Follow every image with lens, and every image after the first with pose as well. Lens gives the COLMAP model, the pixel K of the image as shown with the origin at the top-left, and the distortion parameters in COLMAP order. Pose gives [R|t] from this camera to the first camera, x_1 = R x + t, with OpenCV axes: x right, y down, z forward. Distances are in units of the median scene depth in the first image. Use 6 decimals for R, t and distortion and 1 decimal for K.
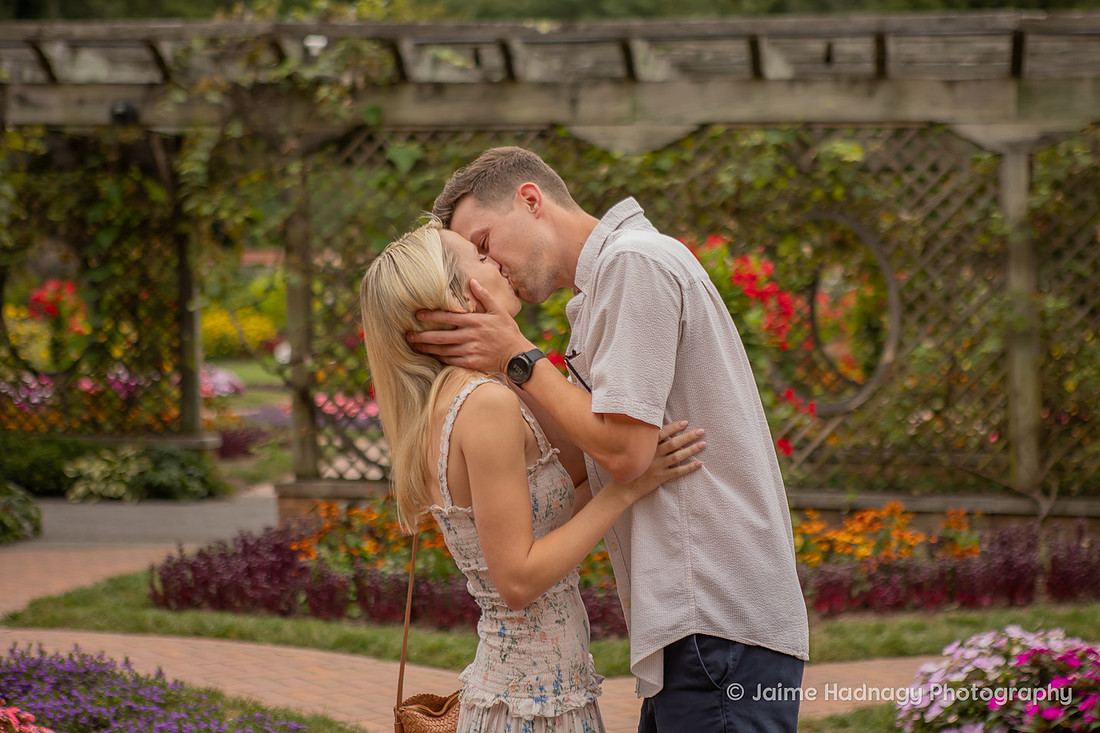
lens RADIAL K [[2307.1, 0, 603.8], [0, 2307.1, 332.1], [0, 0, 1]] dist [0.233228, 0.000000]
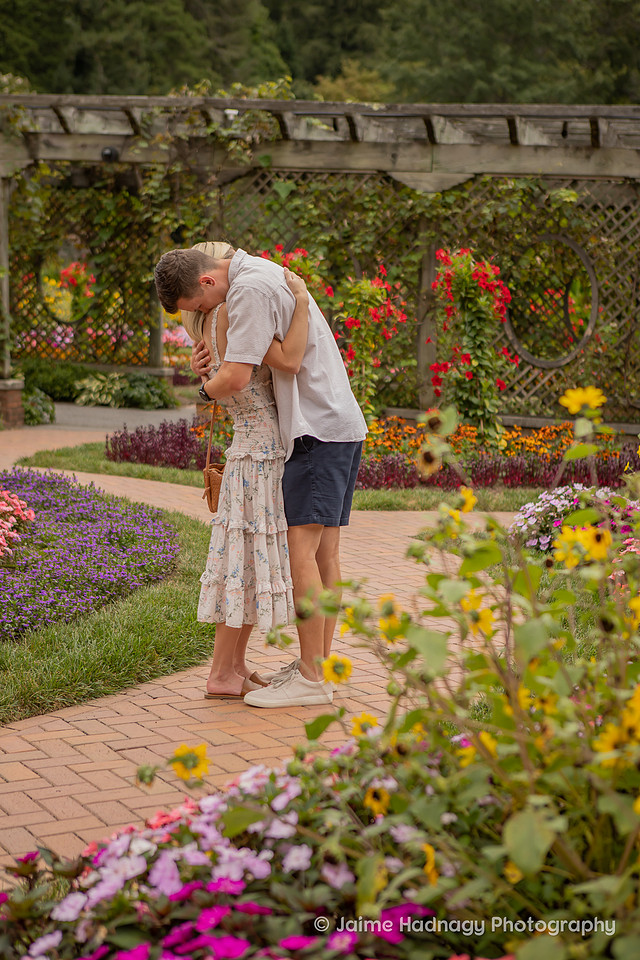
lens RADIAL K [[1680.3, 0, 324.8], [0, 1680.3, 477.4], [0, 0, 1]] dist [0.154631, 0.000000]
pose [[0.993845, 0.052751, -0.097409, 0.062719], [-0.043263, 0.994337, 0.097067, 0.005498], [0.101978, -0.092256, 0.990500, -0.137859]]
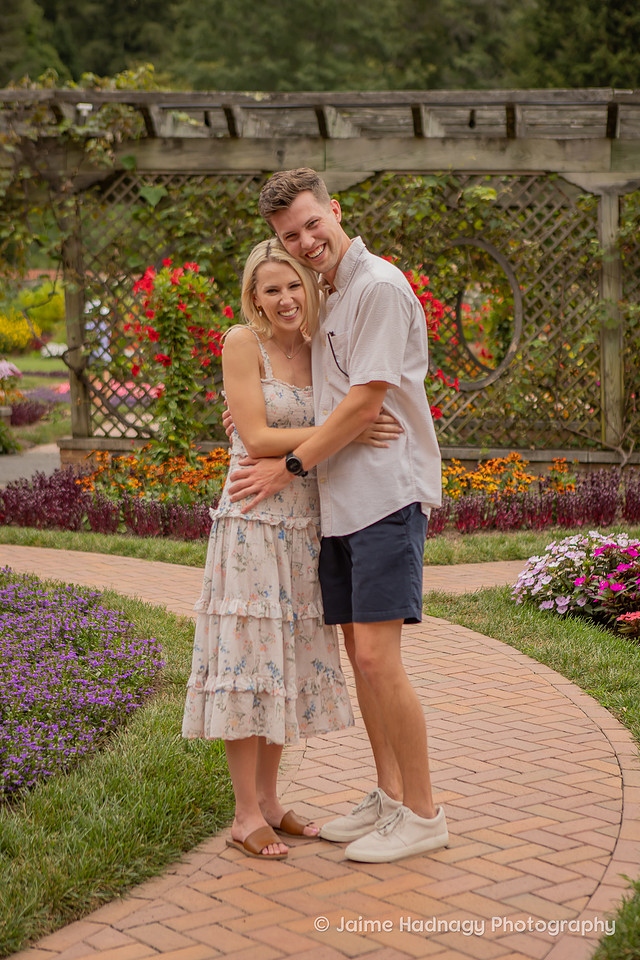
lens RADIAL K [[1798.1, 0, 339.6], [0, 1798.1, 487.1], [0, 0, 1]] dist [0.137597, 0.000000]
pose [[0.999701, 0.002962, 0.024287, -0.003707], [-0.004959, 0.996573, 0.082568, 0.005424], [-0.023959, -0.082664, 0.996289, -0.051613]]
